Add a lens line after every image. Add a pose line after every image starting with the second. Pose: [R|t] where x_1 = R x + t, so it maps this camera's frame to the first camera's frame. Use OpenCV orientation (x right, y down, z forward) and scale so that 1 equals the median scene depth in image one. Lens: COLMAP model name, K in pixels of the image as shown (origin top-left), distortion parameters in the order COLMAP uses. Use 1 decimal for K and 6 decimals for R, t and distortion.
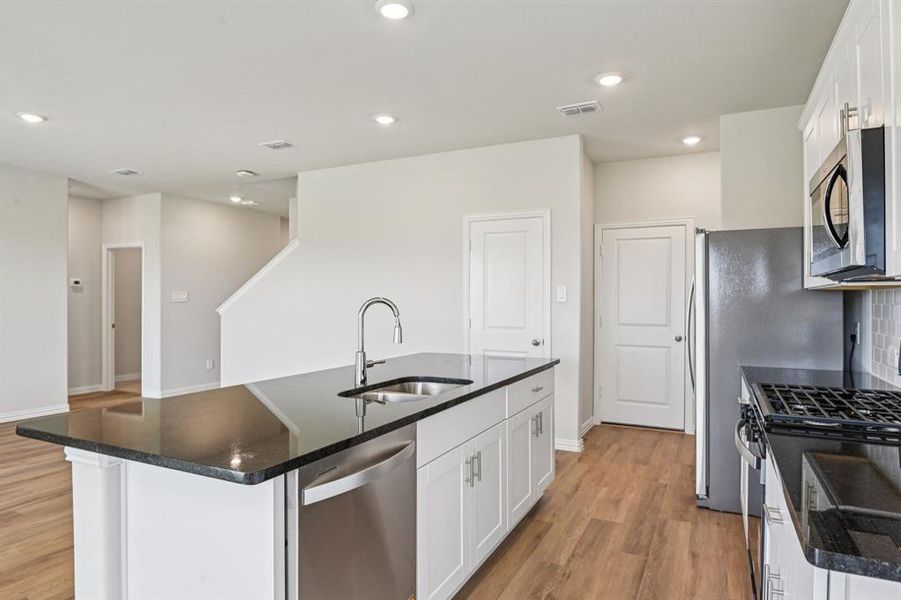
lens RADIAL K [[518.1, 0, 451.7], [0, 518.1, 299.2], [0, 0, 1]] dist [-0.043367, -0.000546]
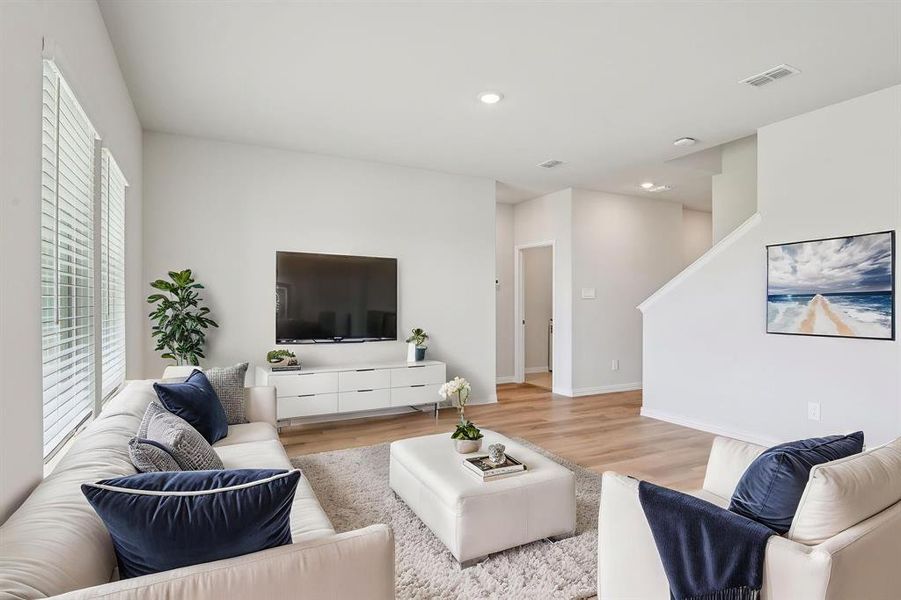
lens RADIAL K [[482.8, 0, 452.9], [0, 482.8, 303.5], [0, 0, 1]] dist [-0.003418, -0.004366]
pose [[0.786838, 0.002661, -0.617153, -0.173500], [-0.000142, 0.999991, 0.004131, 0.010773], [0.617159, -0.003163, 0.786832, 0.123787]]
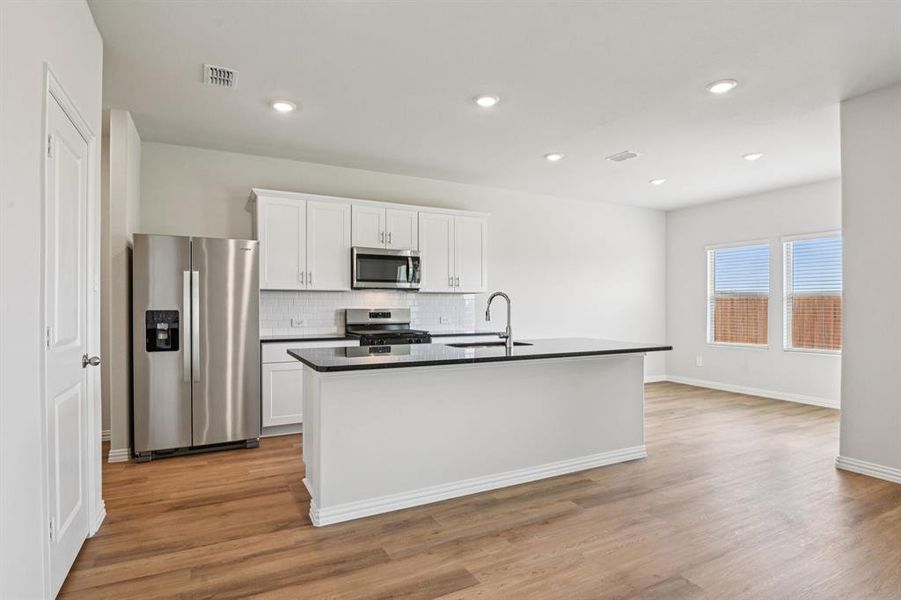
lens RADIAL K [[472.8, 0, 448.0], [0, 472.8, 305.0], [0, 0, 1]] dist [-0.002904, 0.000793]
pose [[-0.794324, 0.001310, 0.607493, -0.307896], [-0.001006, 0.999993, -0.003471, 0.014466], [-0.607494, -0.003368, -0.794317, 0.762646]]
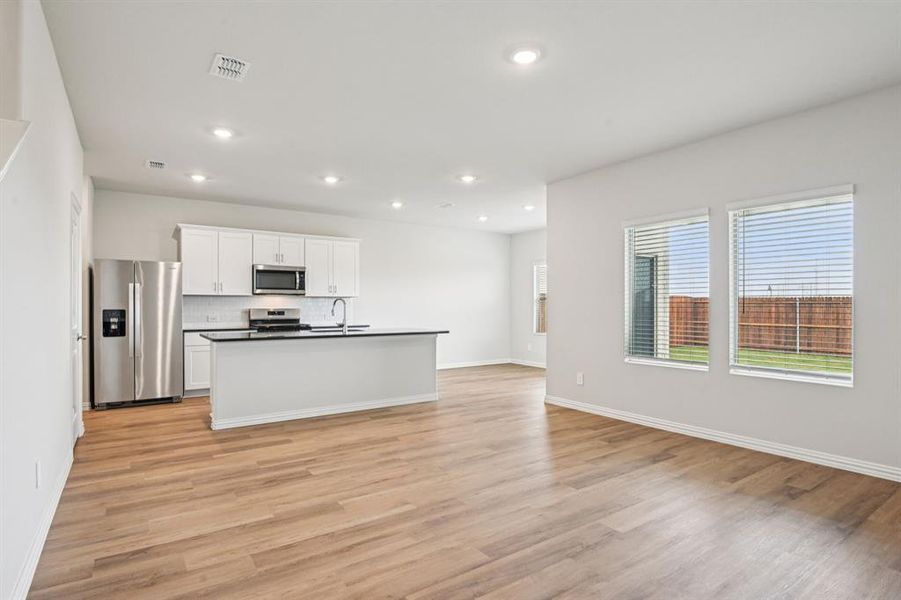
lens RADIAL K [[482.8, 0, 452.5], [0, 482.8, 303.5], [0, 0, 1]] dist [-0.003418, -0.004366]
pose [[-0.862539, 0.004032, 0.505974, -0.620513], [-0.000007, 0.999968, -0.007981, 0.015221], [-0.505990, -0.006888, -0.862512, 0.939475]]
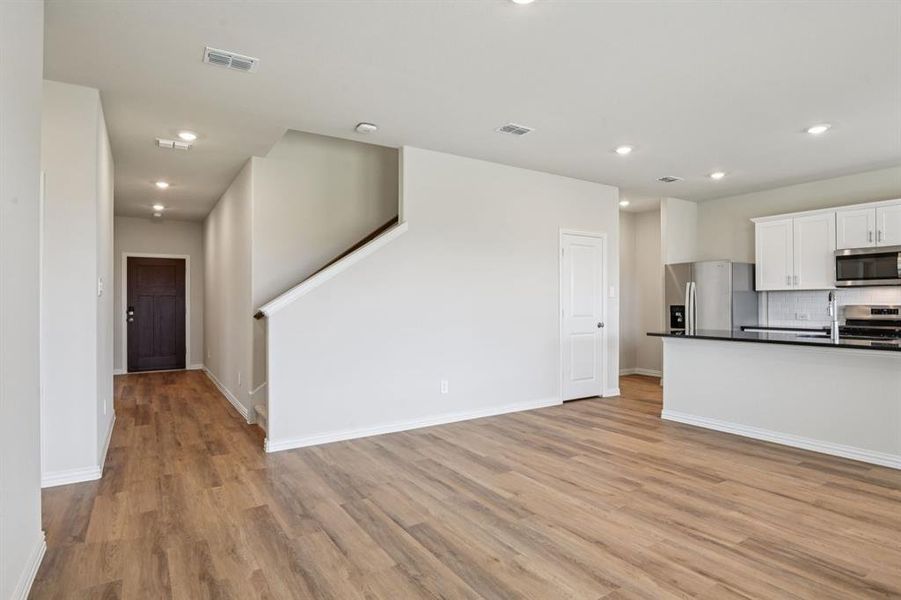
lens RADIAL K [[482.8, 0, 448.1], [0, 482.8, 300.0], [0, 0, 1]] dist [-0.003418, -0.004366]
pose [[0.545023, 0.004212, 0.838411, -0.771337], [0.001868, 0.999979, -0.006238, 0.013130], [-0.838419, 0.004966, 0.545003, 0.413568]]
